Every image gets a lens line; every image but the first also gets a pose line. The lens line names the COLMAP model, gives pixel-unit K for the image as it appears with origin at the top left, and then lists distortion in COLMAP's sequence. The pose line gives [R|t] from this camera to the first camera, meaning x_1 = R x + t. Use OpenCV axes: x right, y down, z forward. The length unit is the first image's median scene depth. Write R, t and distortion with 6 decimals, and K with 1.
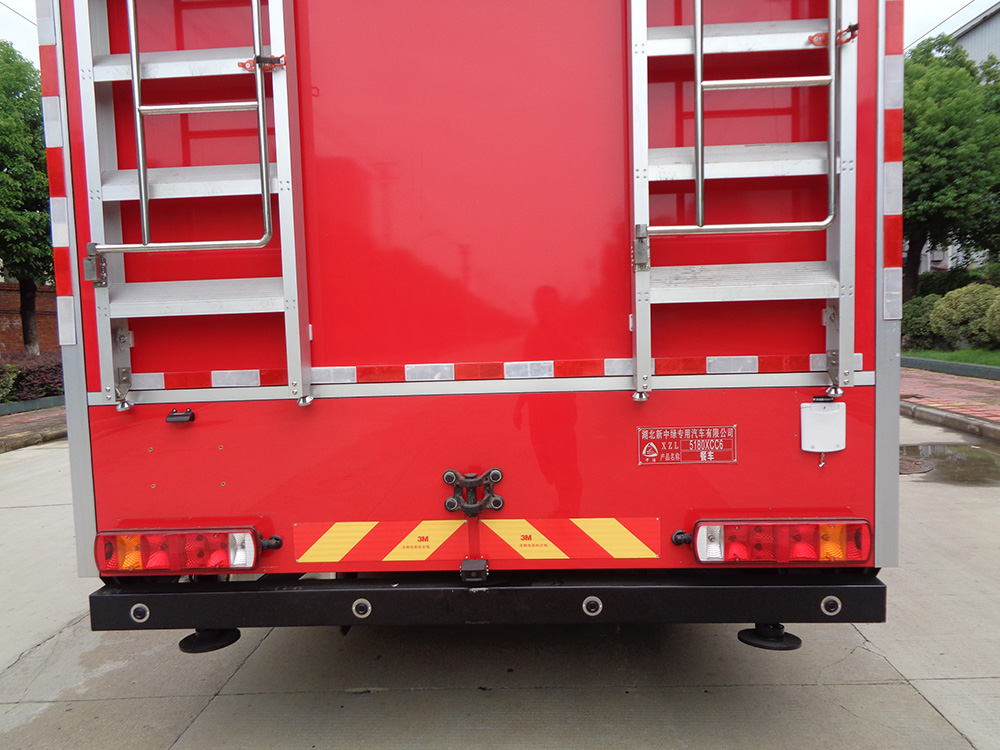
lens RADIAL K [[761.4, 0, 493.7], [0, 761.4, 370.3], [0, 0, 1]] dist [-0.005289, 0.023980]
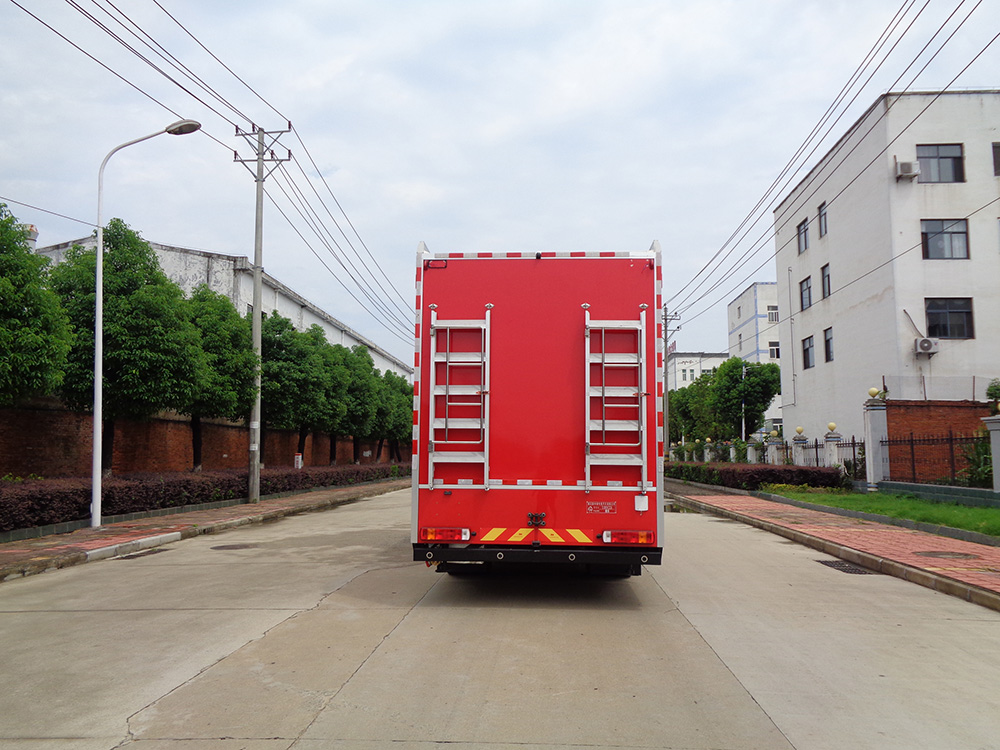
lens RADIAL K [[761.4, 0, 506.7], [0, 761.4, 363.6], [0, 0, 1]] dist [-0.005289, 0.023980]
pose [[0.999120, 0.041671, 0.004872, -0.201454], [-0.039944, 0.980321, -0.193327, 0.141423], [-0.012832, 0.192962, 0.981122, -2.382695]]
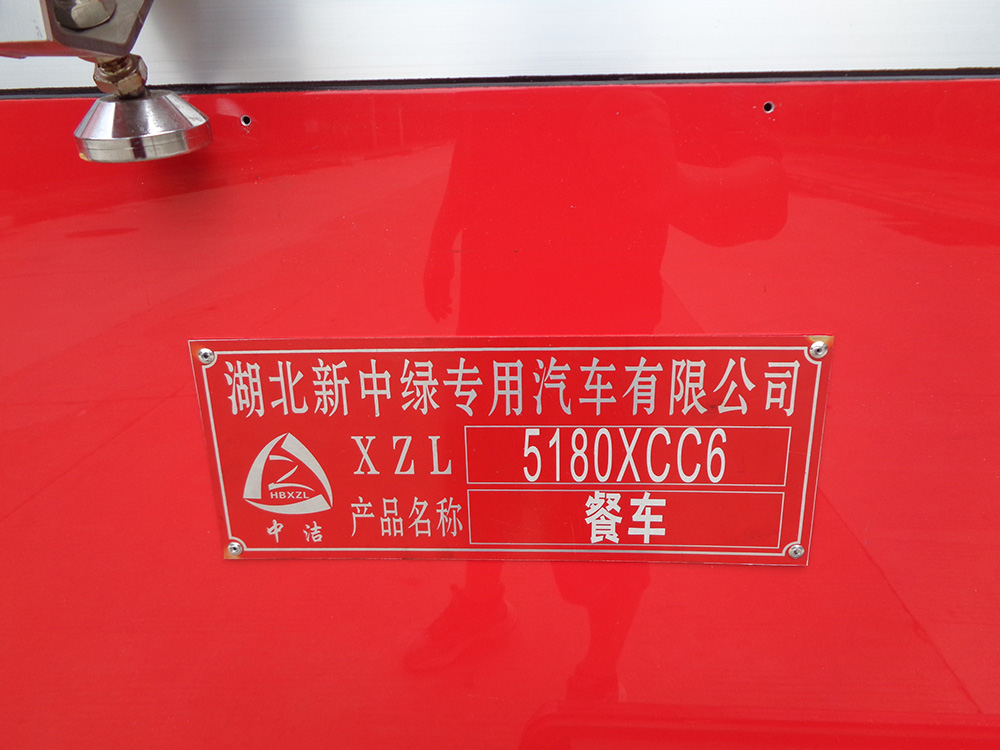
lens RADIAL K [[761.4, 0, 499.9], [0, 761.4, 375.1], [0, 0, 1]] dist [-0.005289, 0.023980]
pose [[0.999972, 0.007393, 0.001218, 0.252850], [-0.007460, 0.967449, 0.252955, 0.041044], [0.000691, -0.252957, 0.967477, 0.848816]]
